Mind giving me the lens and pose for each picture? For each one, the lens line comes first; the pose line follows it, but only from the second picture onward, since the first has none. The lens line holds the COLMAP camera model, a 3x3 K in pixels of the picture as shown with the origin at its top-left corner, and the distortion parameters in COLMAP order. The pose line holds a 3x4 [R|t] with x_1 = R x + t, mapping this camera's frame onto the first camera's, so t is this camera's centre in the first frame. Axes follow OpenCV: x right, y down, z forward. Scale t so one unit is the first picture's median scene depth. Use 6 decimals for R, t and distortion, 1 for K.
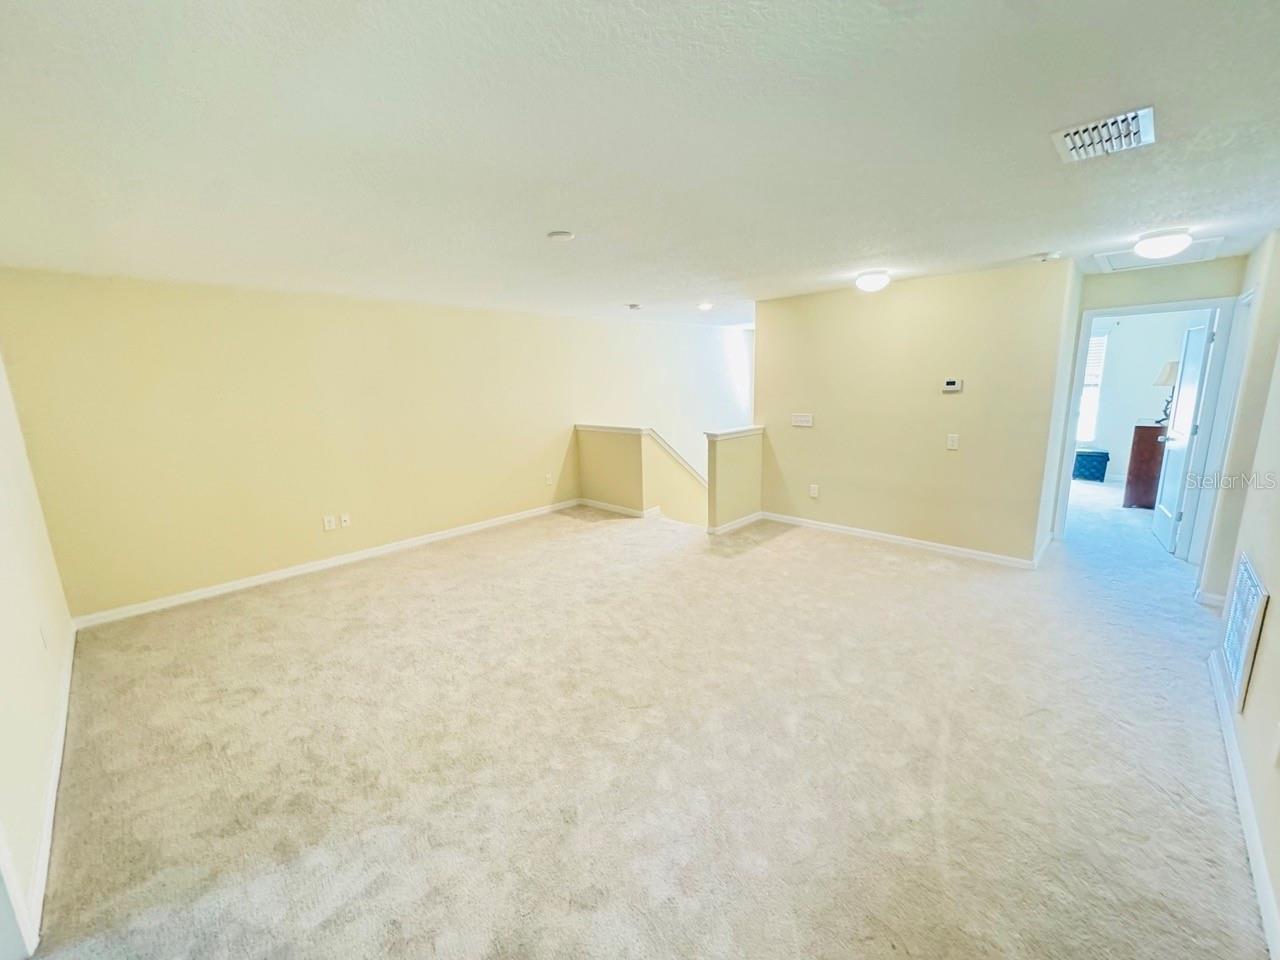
lens RADIAL K [[511.3, 0, 640.0], [0, 511.3, 478.7], [0, 0, 1]] dist [-0.001632, -0.000545]
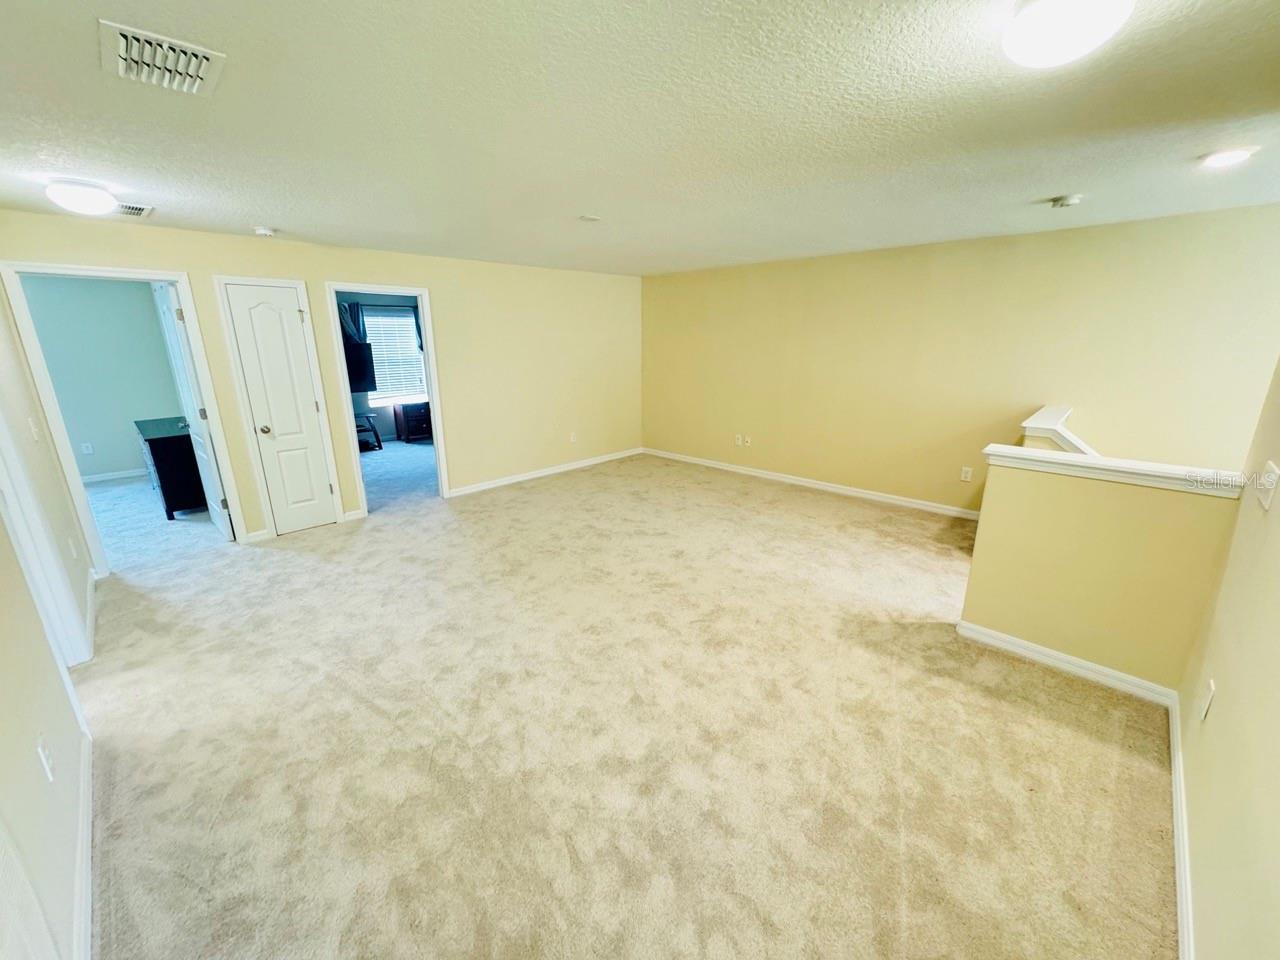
lens RADIAL K [[511.3, 0, 640.0], [0, 511.3, 478.7], [0, 0, 1]] dist [-0.001632, -0.000545]
pose [[0.004908, 0.315073, -0.949055, 0.661409], [-0.172858, 0.935047, 0.309528, -0.176211], [0.984935, 0.162532, 0.059052, 0.595803]]
